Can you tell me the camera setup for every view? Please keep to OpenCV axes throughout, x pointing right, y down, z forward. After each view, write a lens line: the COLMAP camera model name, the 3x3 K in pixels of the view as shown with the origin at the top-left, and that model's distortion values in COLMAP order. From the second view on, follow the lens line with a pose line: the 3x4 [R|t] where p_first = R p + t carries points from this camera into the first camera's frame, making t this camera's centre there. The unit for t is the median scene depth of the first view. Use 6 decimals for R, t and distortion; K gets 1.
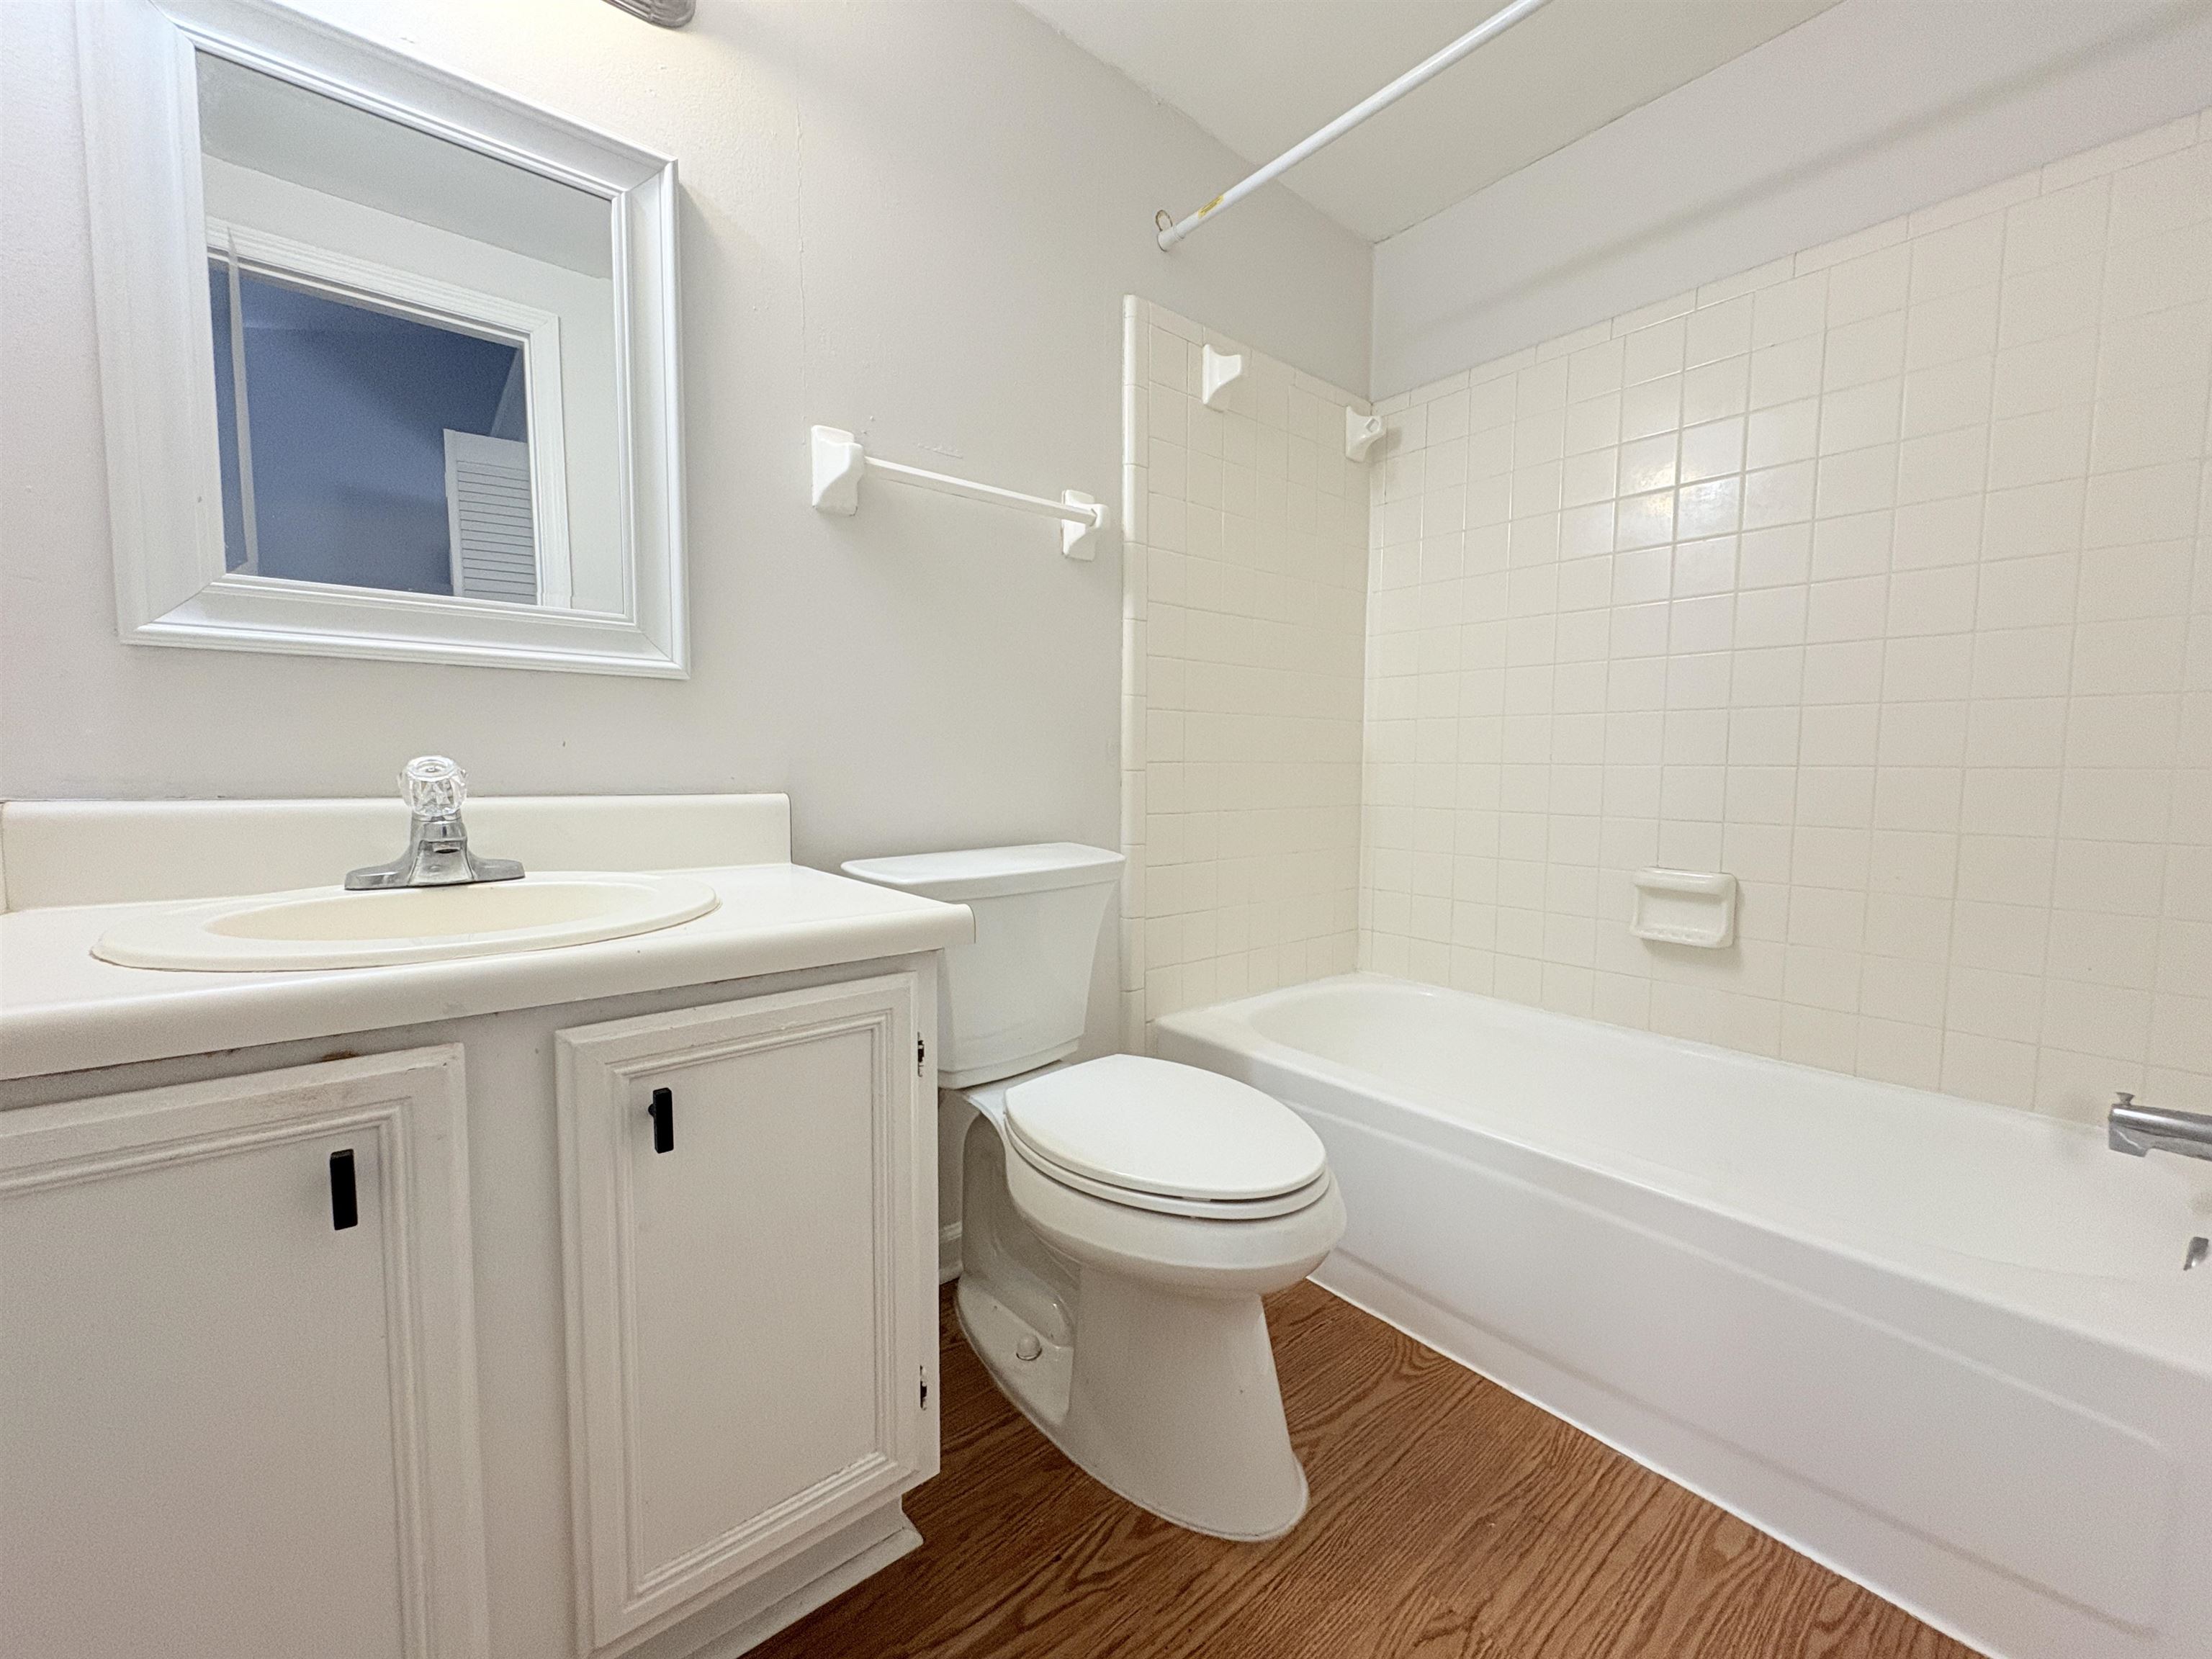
lens RADIAL K [[873.9, 0, 1105.0], [0, 873.9, 829.9], [0, 0, 1]] dist [0.000561, 0.000874]
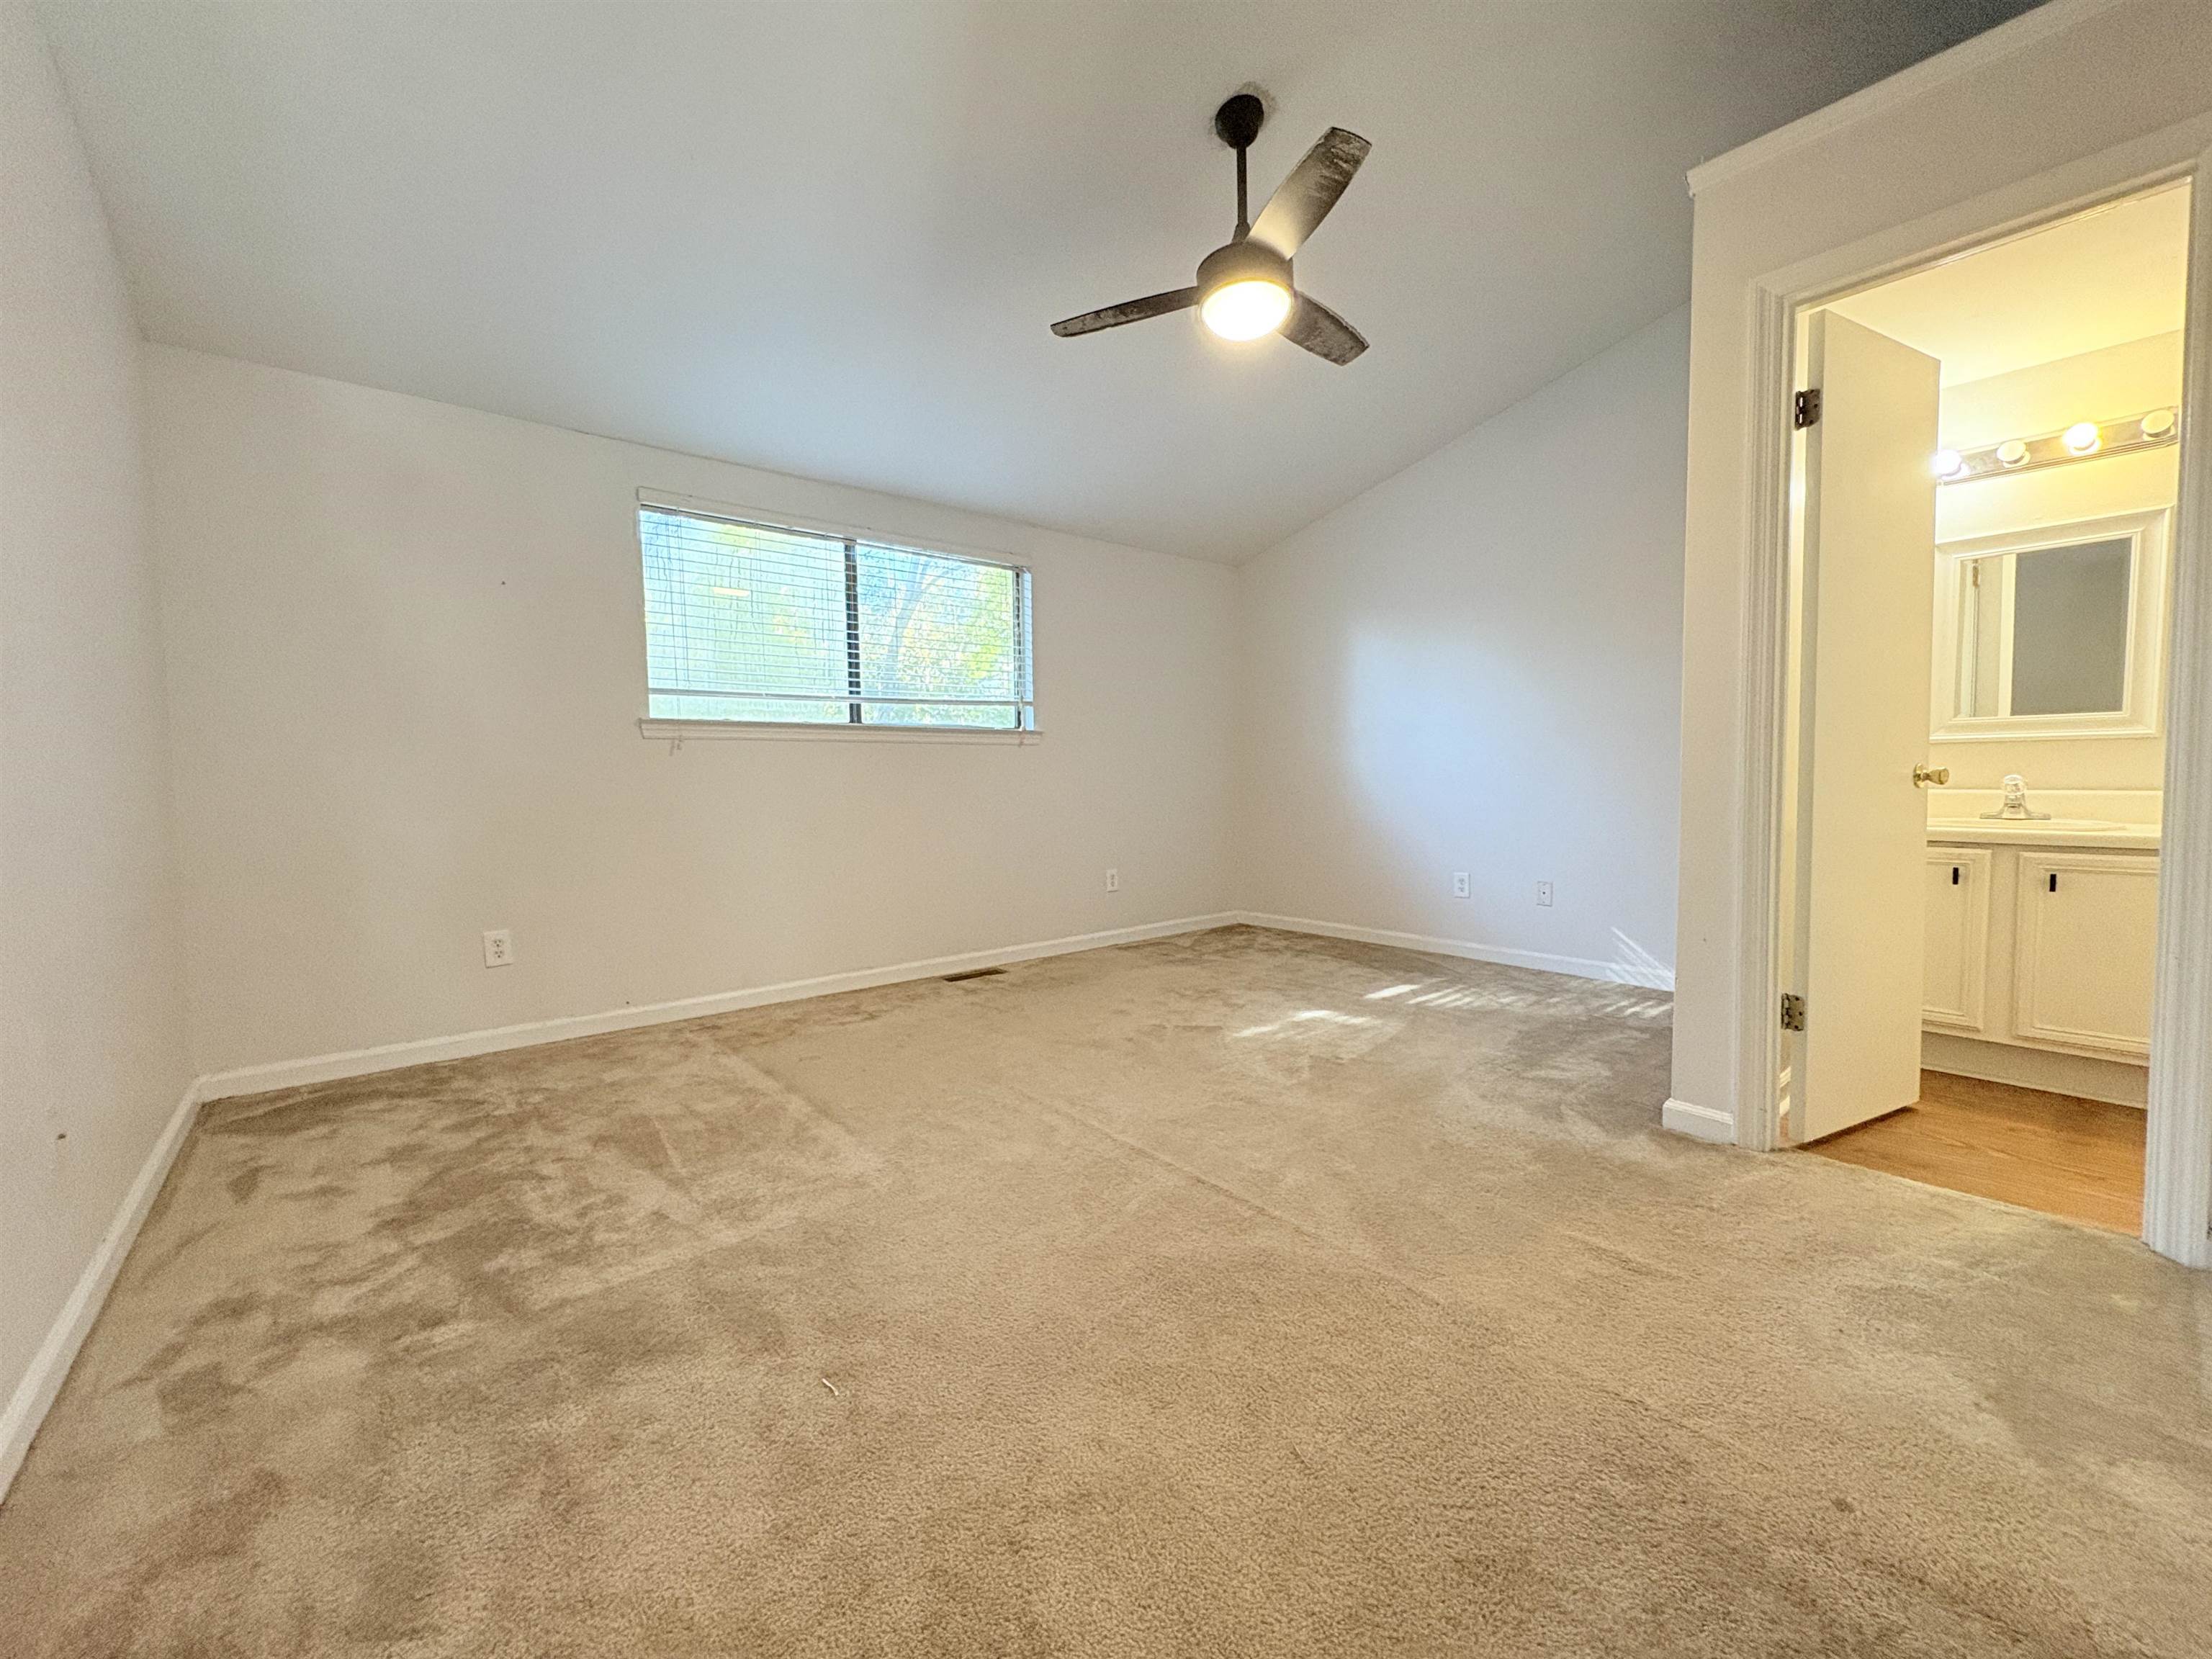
lens RADIAL K [[873.9, 0, 1110.6], [0, 873.9, 821.8], [0, 0, 1]] dist [0.000561, 0.000874]
pose [[-0.000491, 0.052168, -0.998638, 2.516811], [-0.053295, 0.997218, 0.052120, 0.094871], [0.998579, 0.053248, 0.002291, -2.343911]]
